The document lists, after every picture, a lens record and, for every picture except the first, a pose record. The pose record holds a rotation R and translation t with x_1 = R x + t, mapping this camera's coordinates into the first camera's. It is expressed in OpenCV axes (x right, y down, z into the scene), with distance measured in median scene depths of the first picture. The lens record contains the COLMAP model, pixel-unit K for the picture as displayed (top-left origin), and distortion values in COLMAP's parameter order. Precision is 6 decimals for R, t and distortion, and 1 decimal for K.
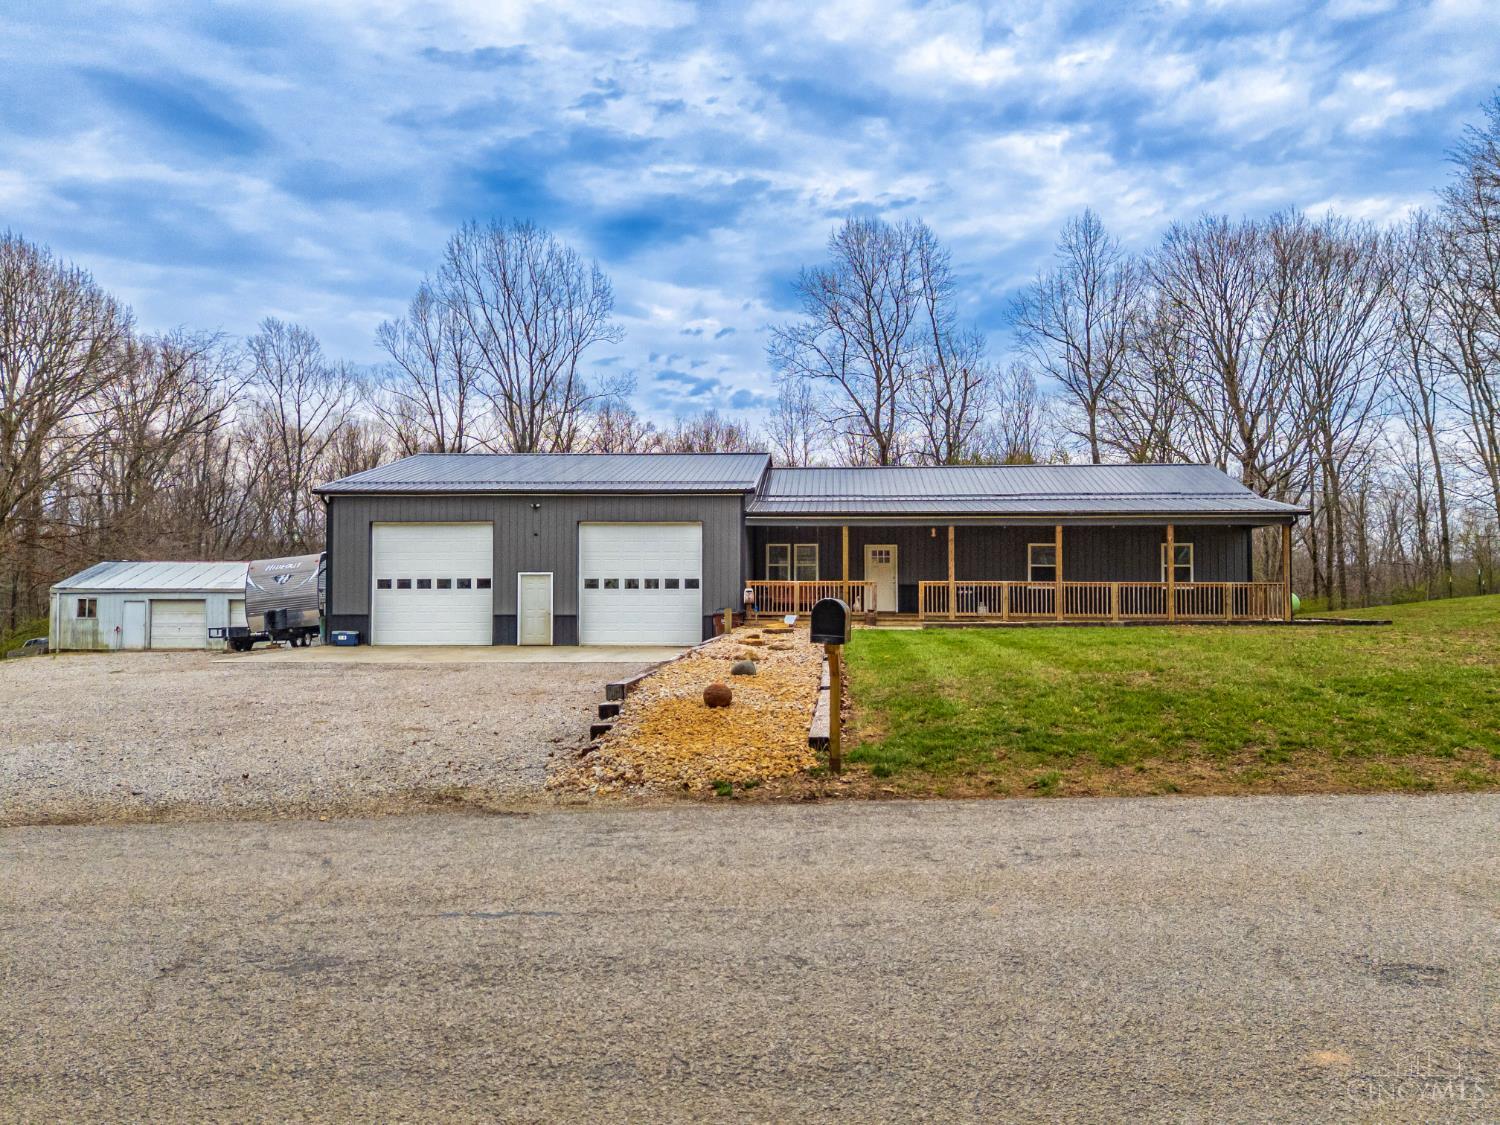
lens RADIAL K [[1067.9, 0, 750.0], [0, 1067.9, 562.5], [0, 0, 1]] dist [0.057804, 0.000233]
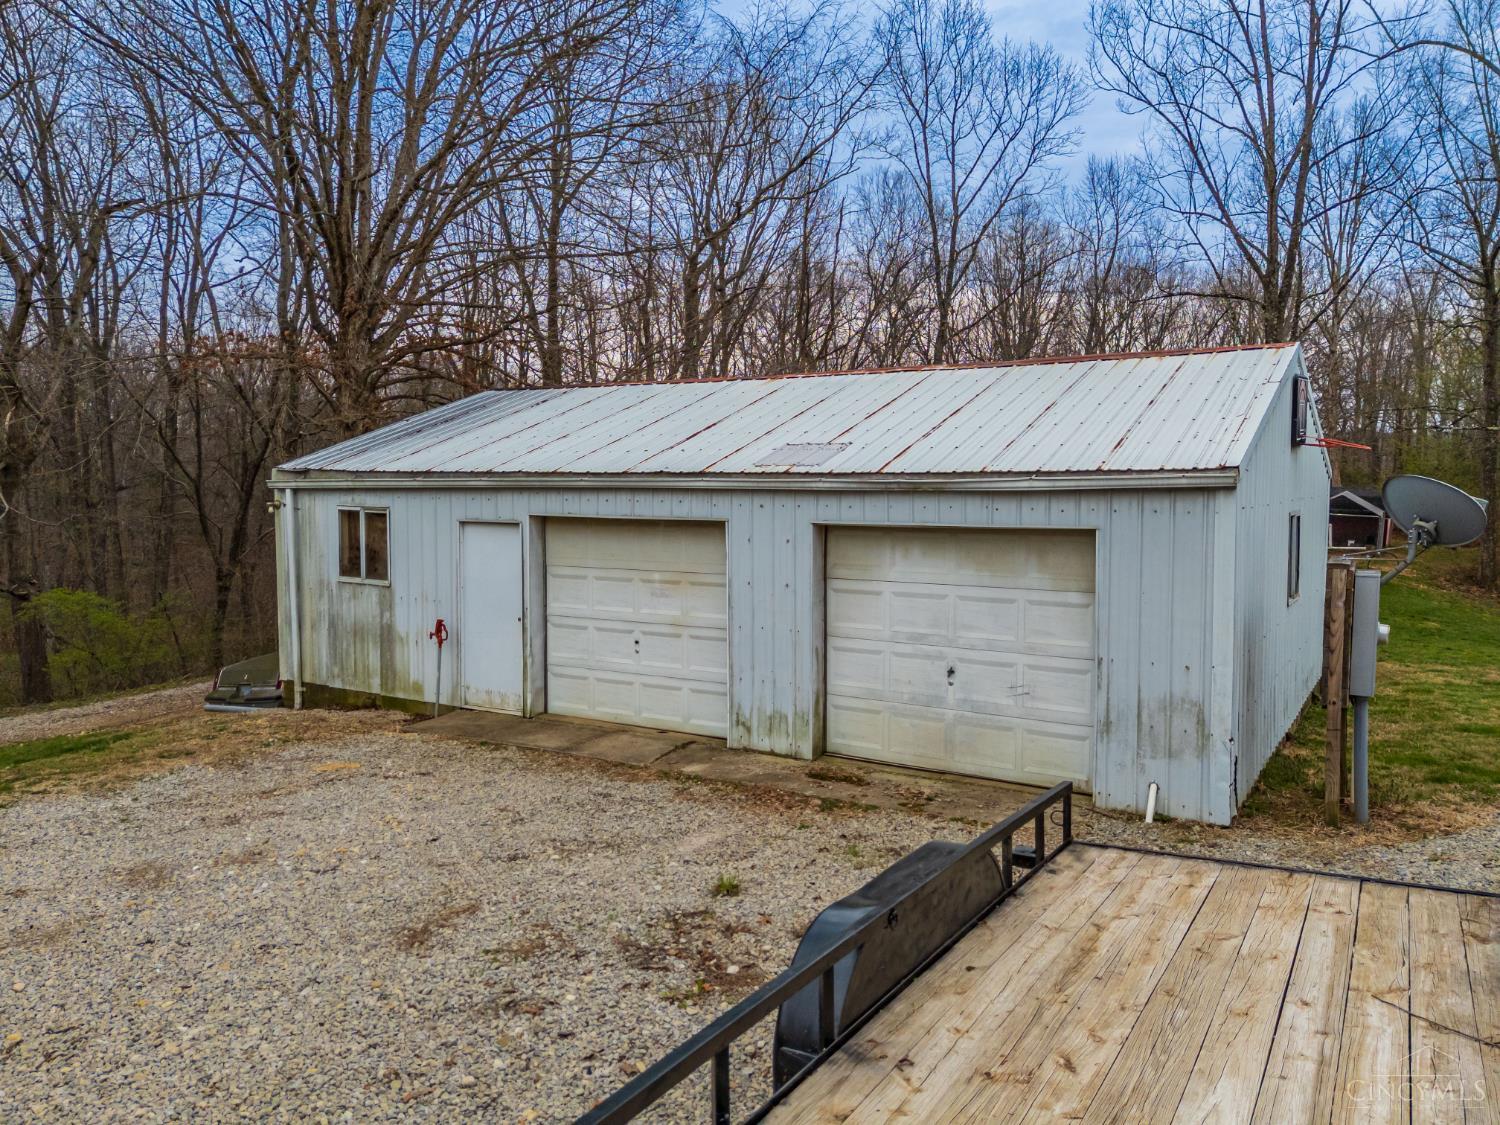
lens RADIAL K [[1157.6, 0, 750.0], [0, 1157.6, 562.5], [0, 0, 1]] dist [0.037671, 0.001606]
pose [[0.863184, 0.038830, -0.503394, -0.379270], [0.007317, 0.995971, 0.089372, 0.021245], [0.504837, -0.080827, 0.859422, 0.799556]]
